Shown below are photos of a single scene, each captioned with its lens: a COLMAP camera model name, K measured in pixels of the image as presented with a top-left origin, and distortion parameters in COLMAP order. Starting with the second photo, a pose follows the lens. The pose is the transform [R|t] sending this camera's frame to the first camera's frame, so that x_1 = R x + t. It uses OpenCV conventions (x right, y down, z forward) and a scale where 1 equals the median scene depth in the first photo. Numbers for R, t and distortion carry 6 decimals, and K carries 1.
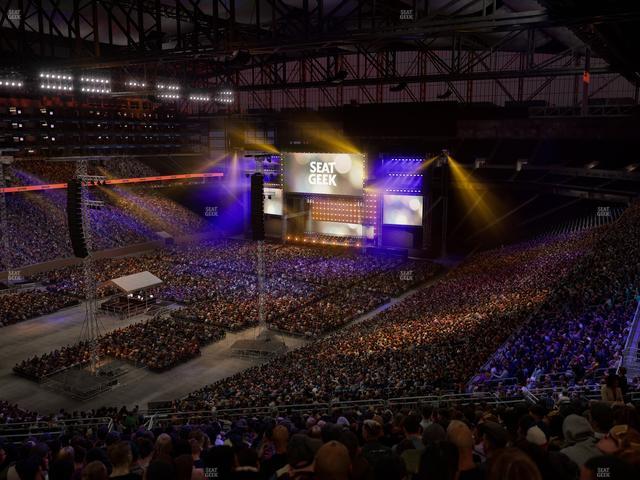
lens RADIAL K [[600.4, 0, 320.9], [0, 600.4, 241.7], [0, 0, 1]] dist [-0.001637, 0.000000]
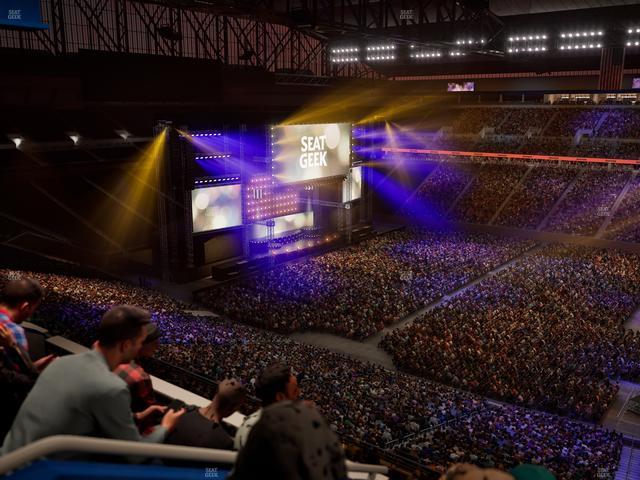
lens RADIAL K [[600.4, 0, 321.7], [0, 600.4, 238.0], [0, 0, 1]] dist [-0.001637, 0.000000]
pose [[0.105832, -0.213753, 0.971138, -0.732428], [0.170561, 0.966051, 0.194046, -0.151314], [-0.979647, 0.145102, 0.138697, 0.894854]]
